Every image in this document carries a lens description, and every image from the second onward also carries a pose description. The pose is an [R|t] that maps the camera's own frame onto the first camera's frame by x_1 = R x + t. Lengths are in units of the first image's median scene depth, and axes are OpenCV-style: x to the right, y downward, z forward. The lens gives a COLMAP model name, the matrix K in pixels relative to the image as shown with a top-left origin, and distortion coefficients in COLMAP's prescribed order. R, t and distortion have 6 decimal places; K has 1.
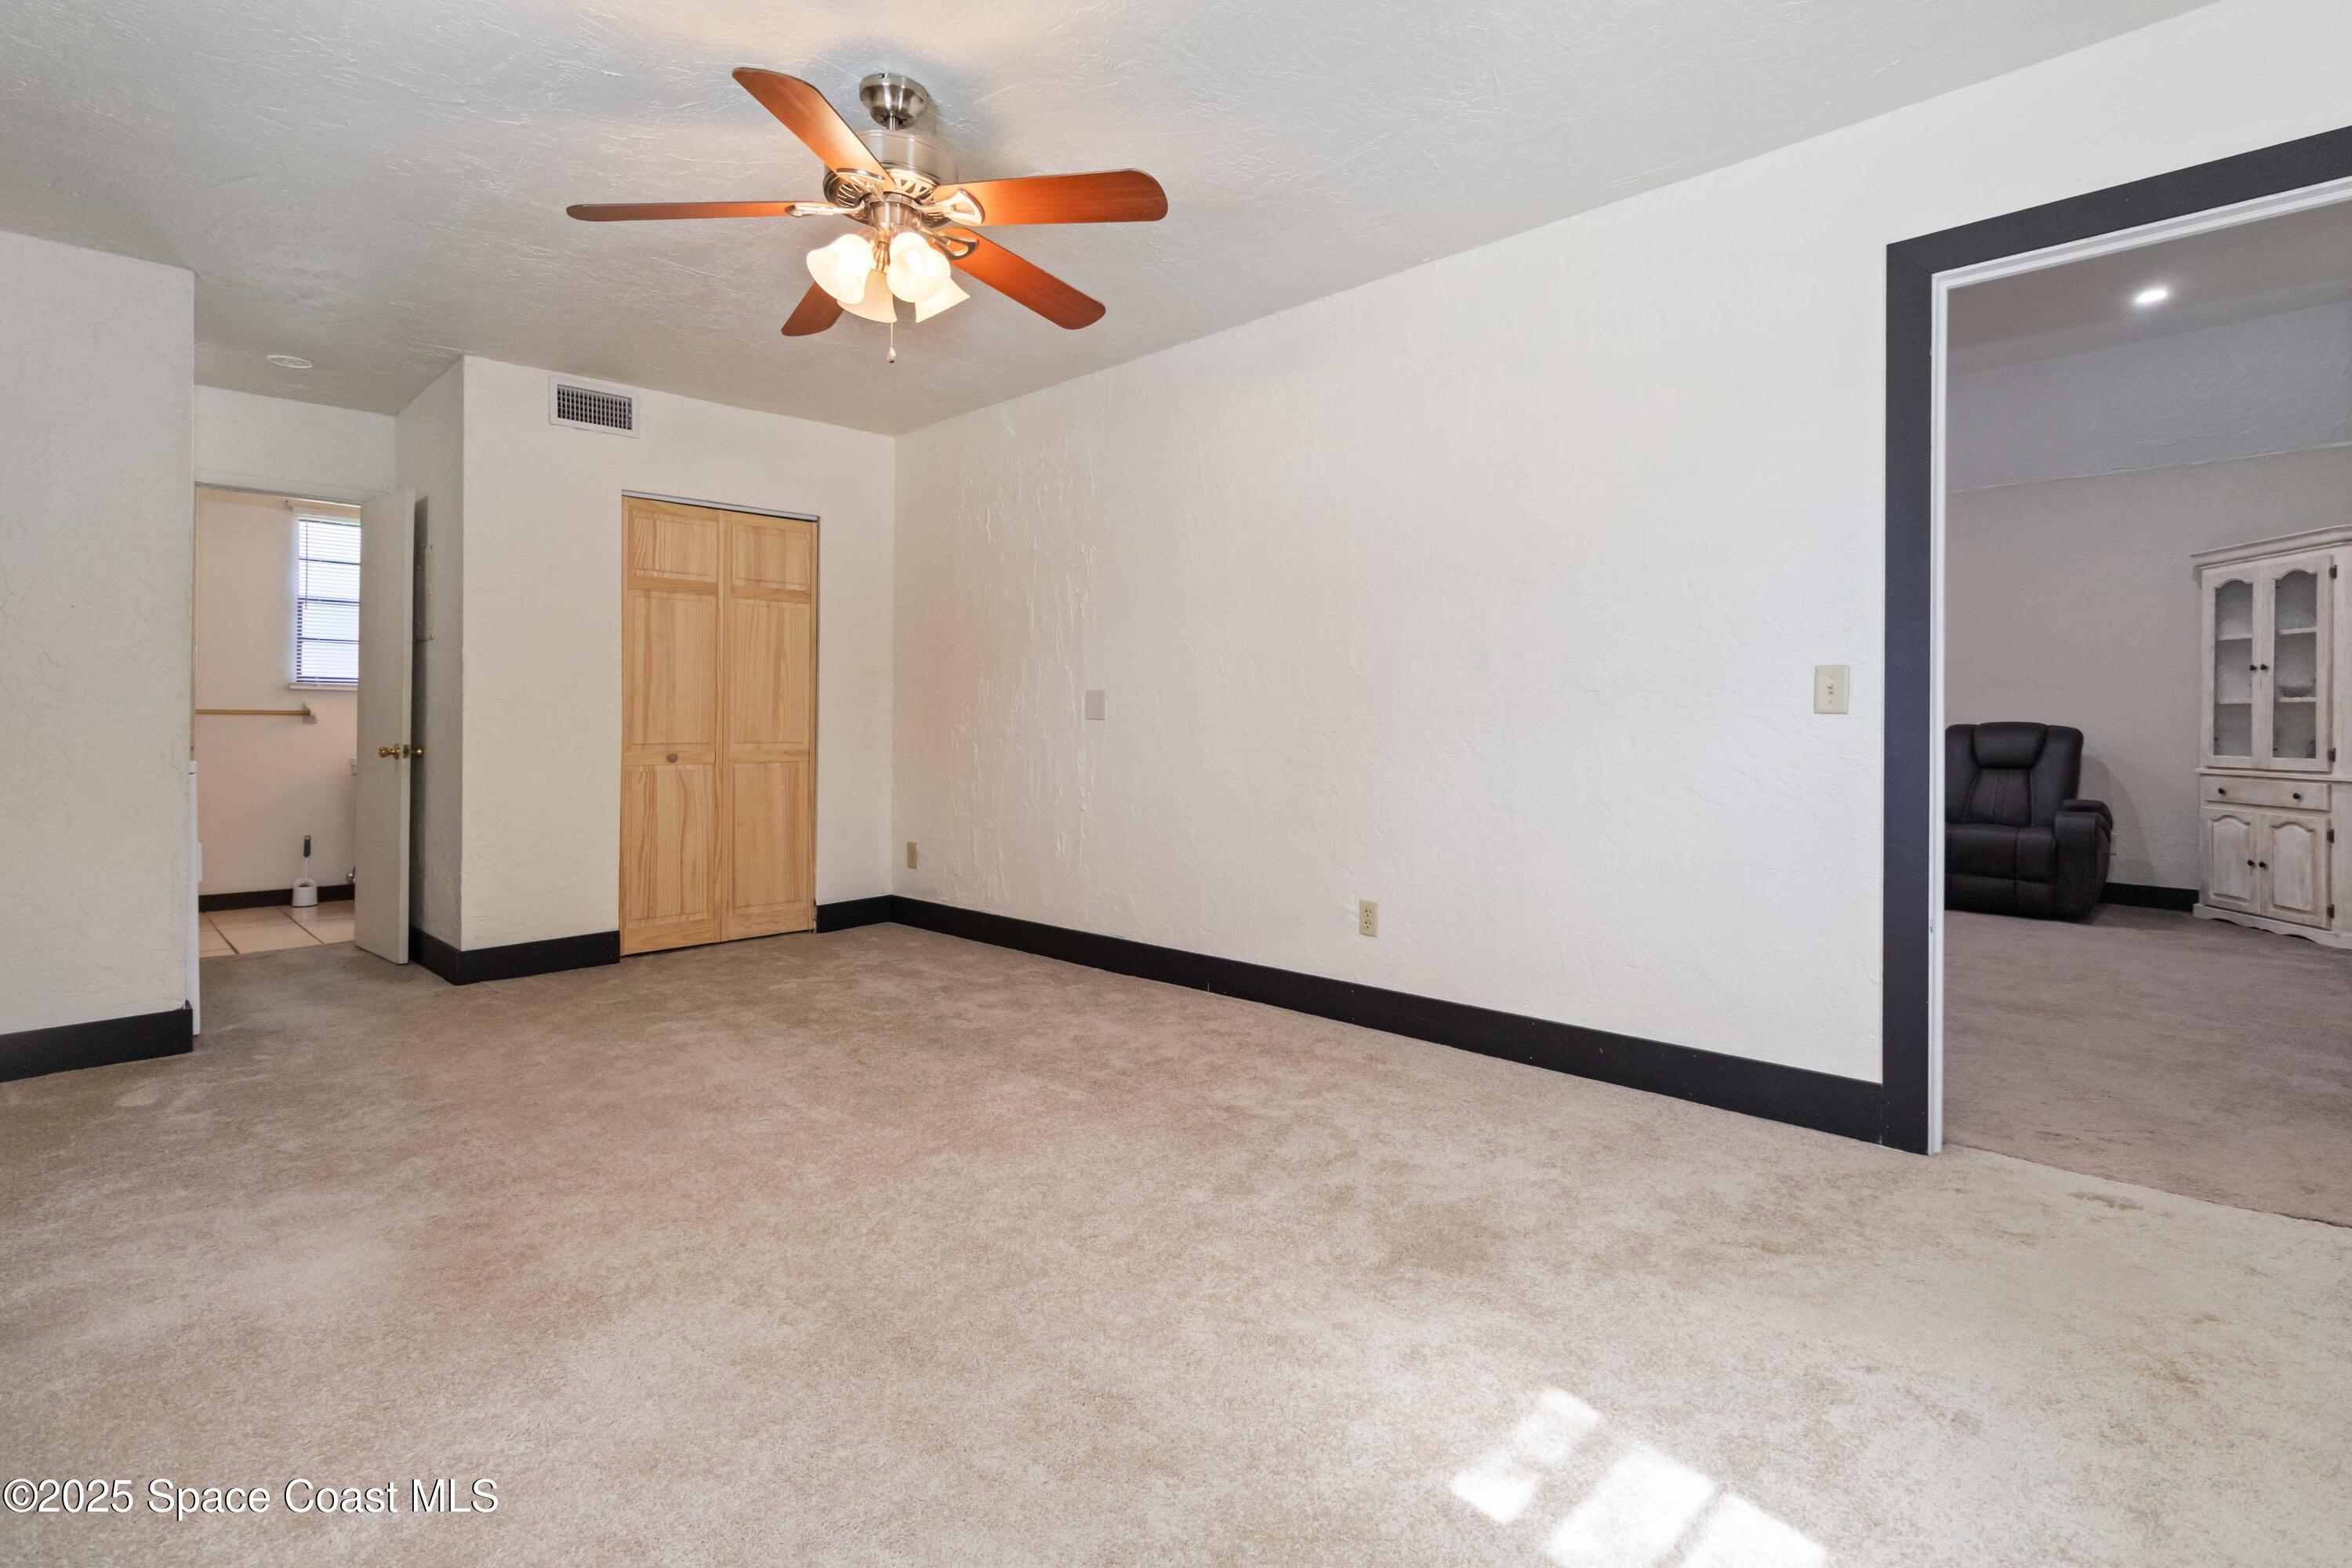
lens RADIAL K [[1100.8, 0, 1160.6], [0, 1100.8, 717.8], [0, 0, 1]] dist [0.002480, 0.001498]
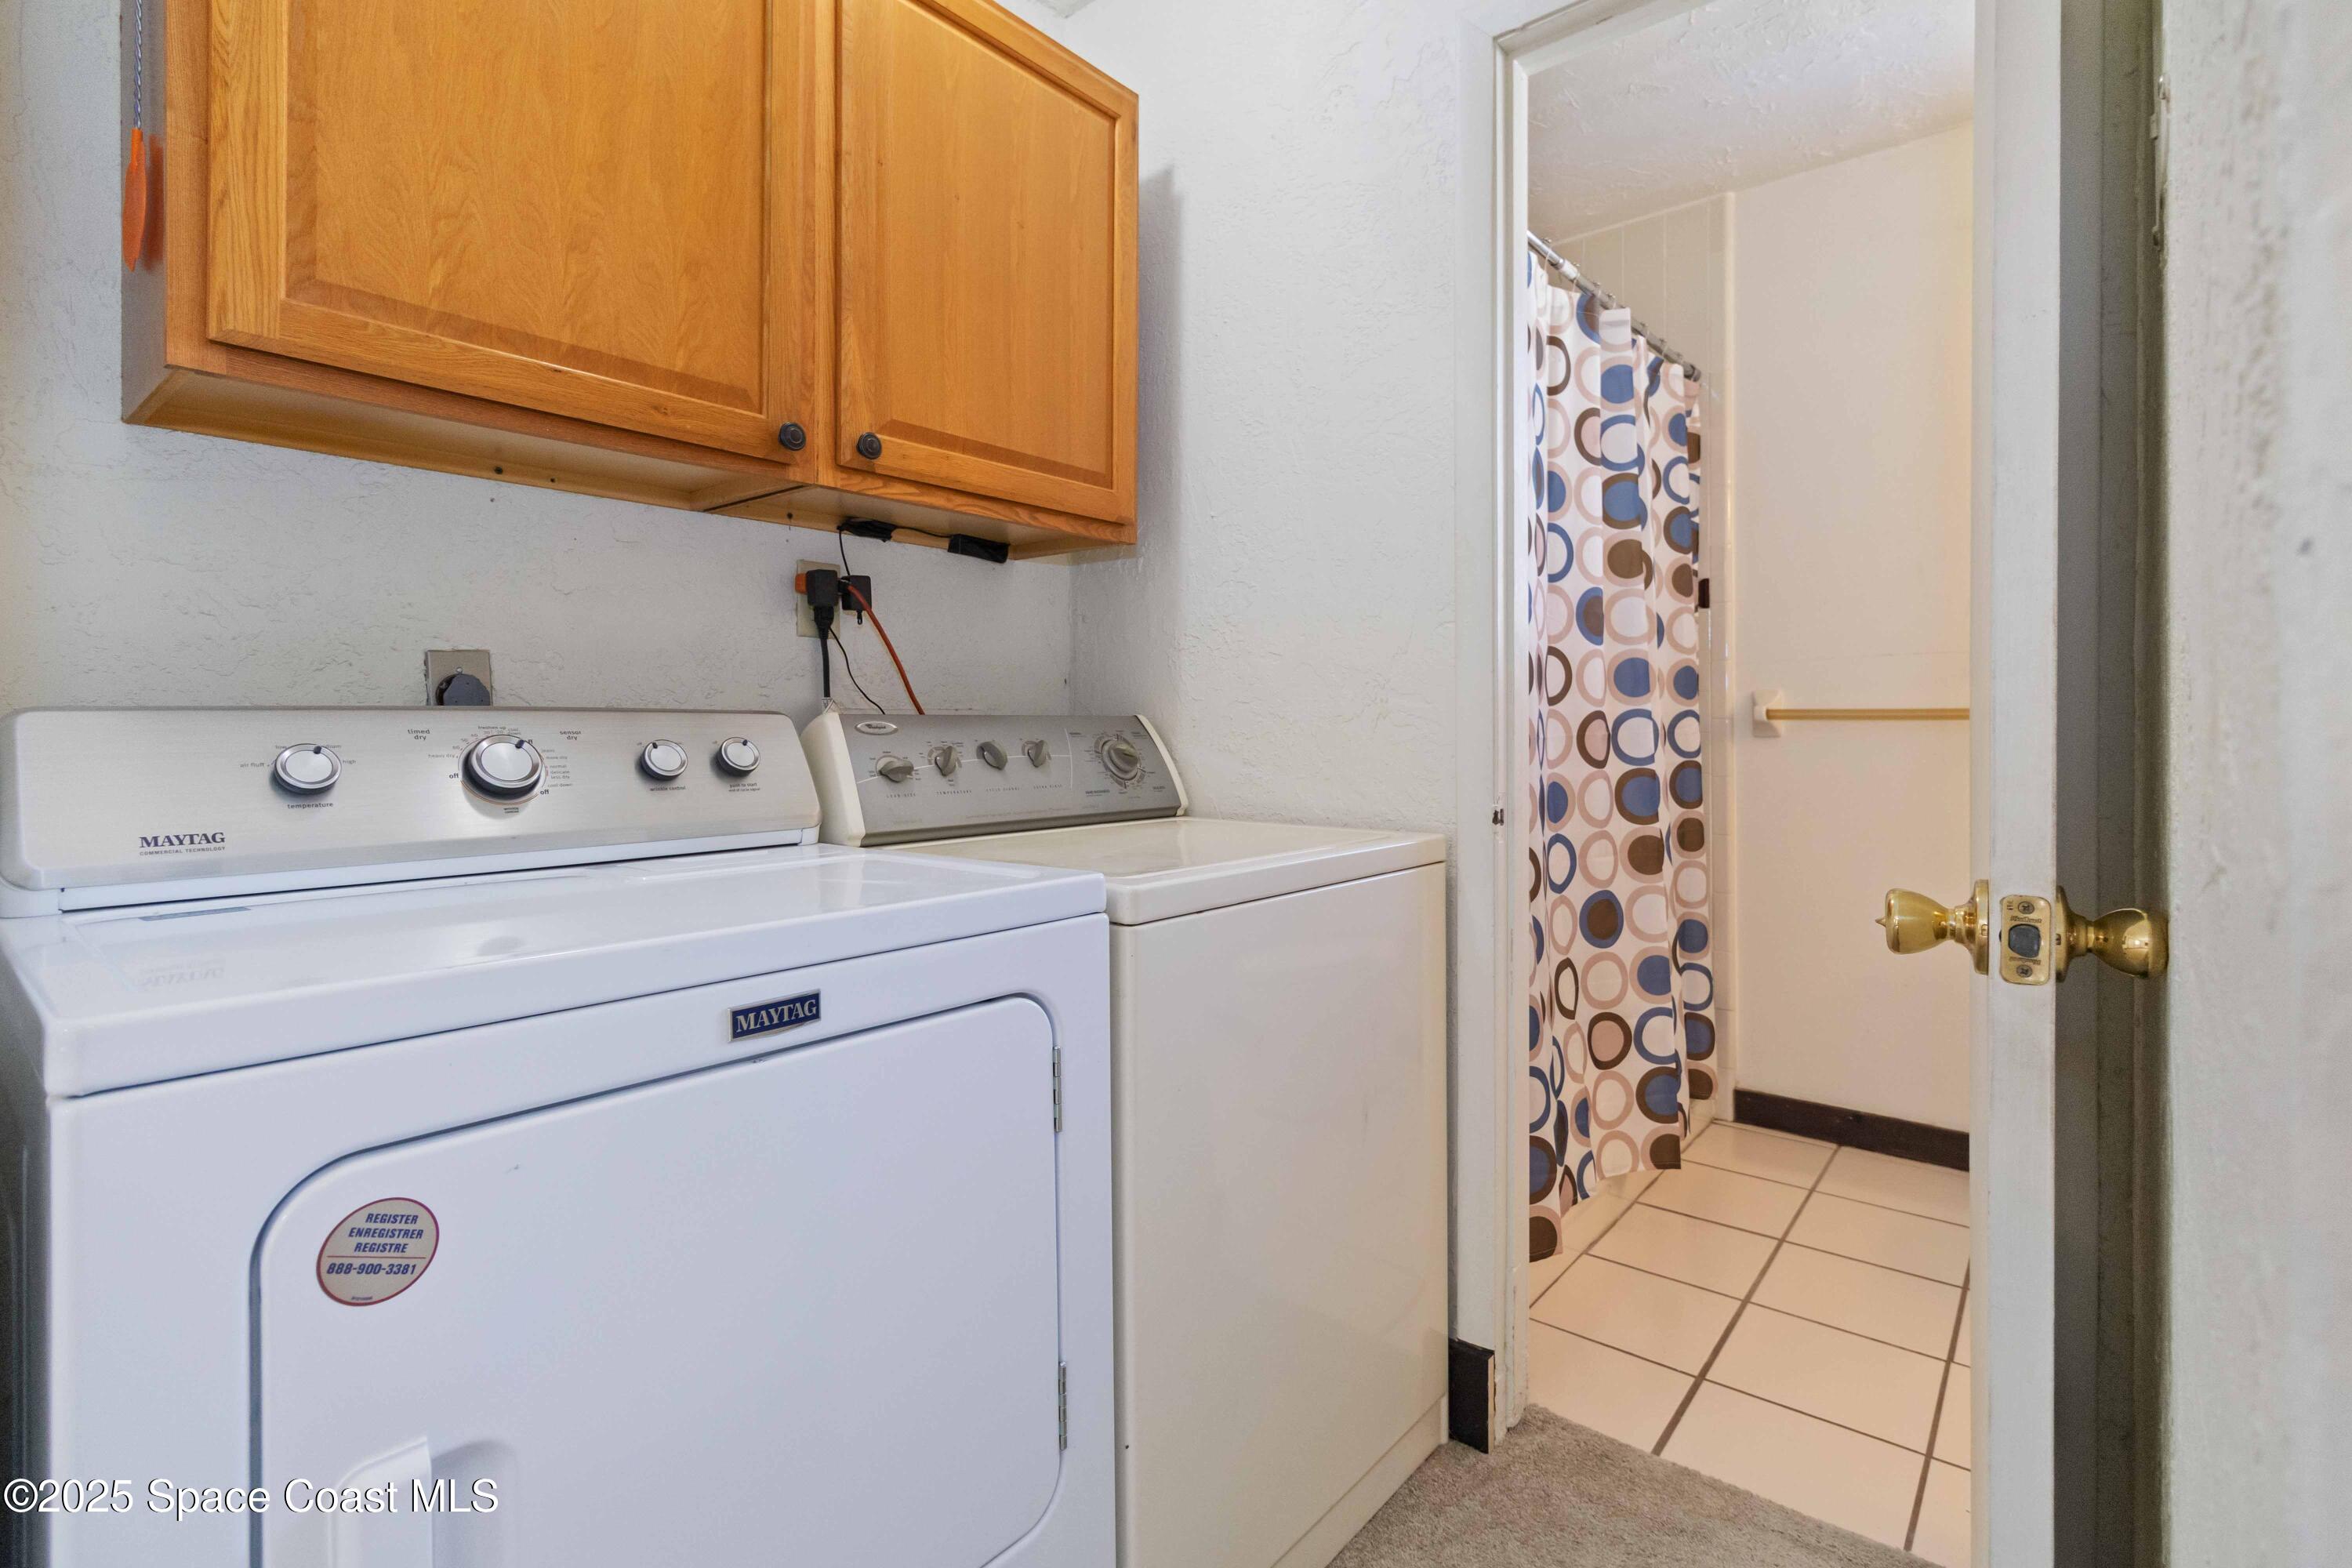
lens RADIAL K [[1100.8, 0, 1165.7], [0, 1100.8, 739.2], [0, 0, 1]] dist [0.002480, 0.001498]
pose [[0.092890, -0.007875, -0.995645, -0.519492], [-0.006044, 0.999946, -0.008473, 0.003064], [0.995658, 0.006805, 0.092837, 0.835277]]
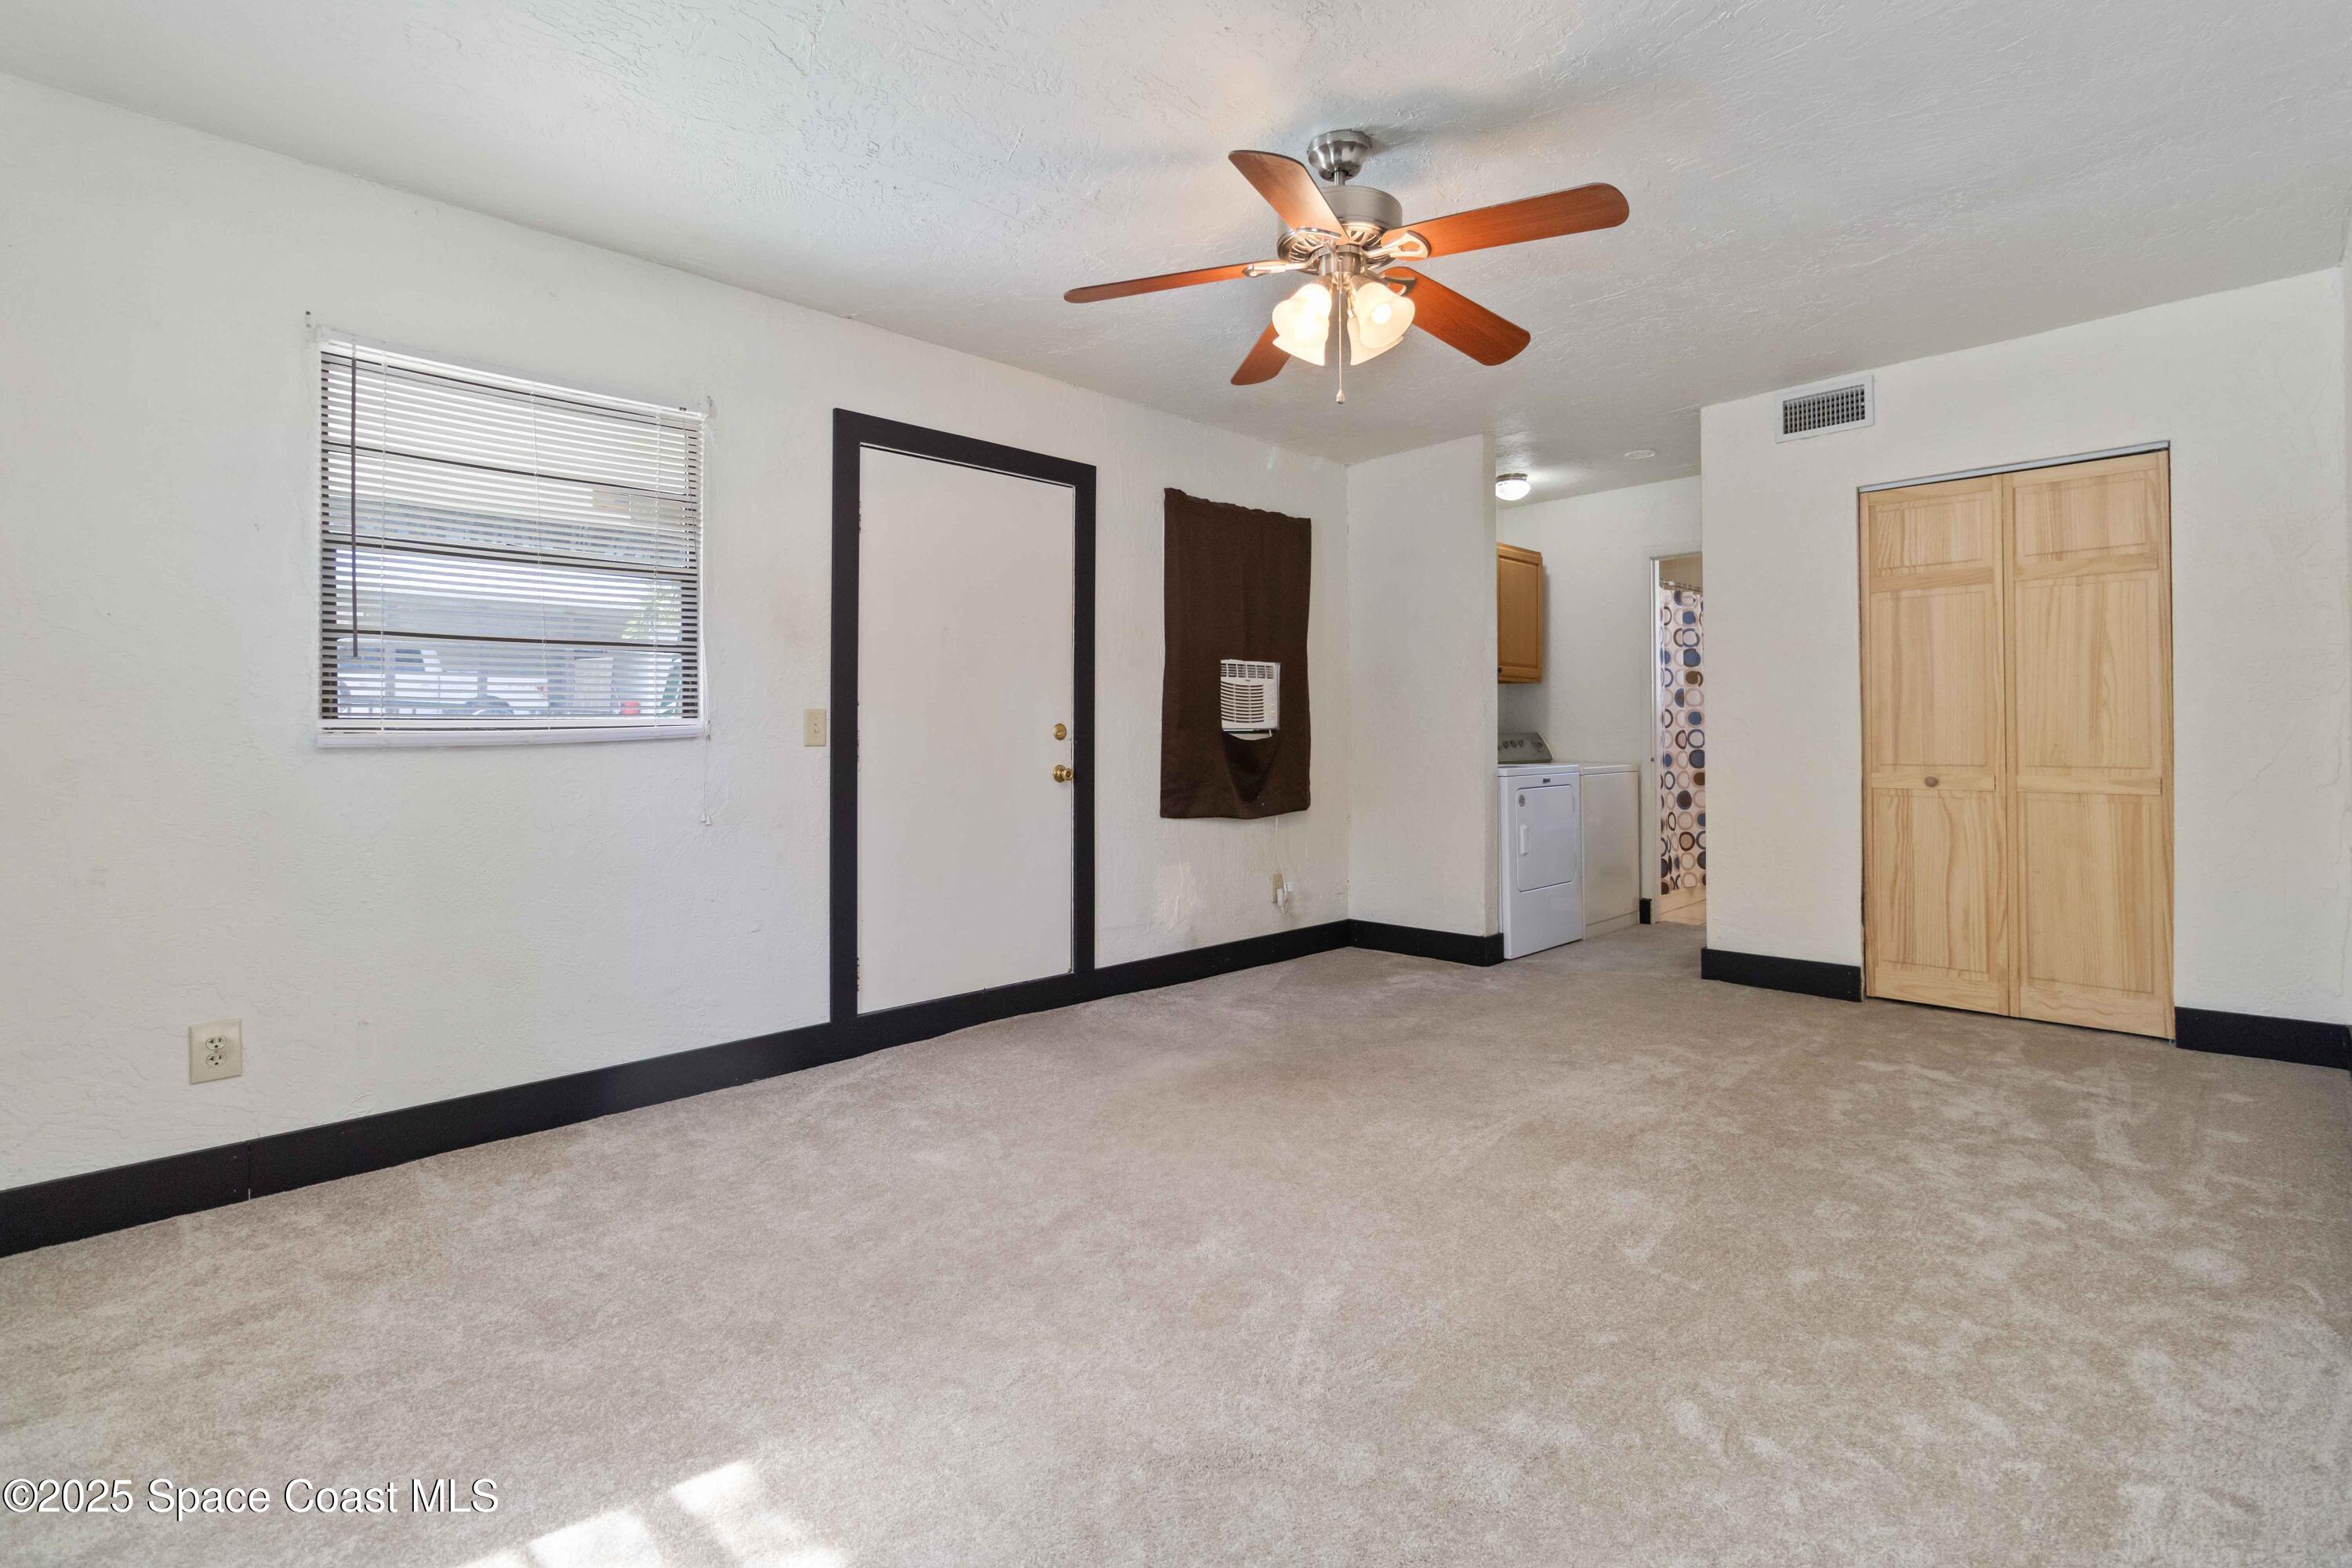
lens RADIAL K [[1100.8, 0, 1173.5], [0, 1100.8, 737.0], [0, 0, 1]] dist [0.002480, 0.001498]
pose [[0.015637, -0.012714, -0.999797, 0.406353], [-0.004246, 0.999909, -0.012782, 0.015440], [0.999869, 0.004445, 0.015582, 0.399932]]
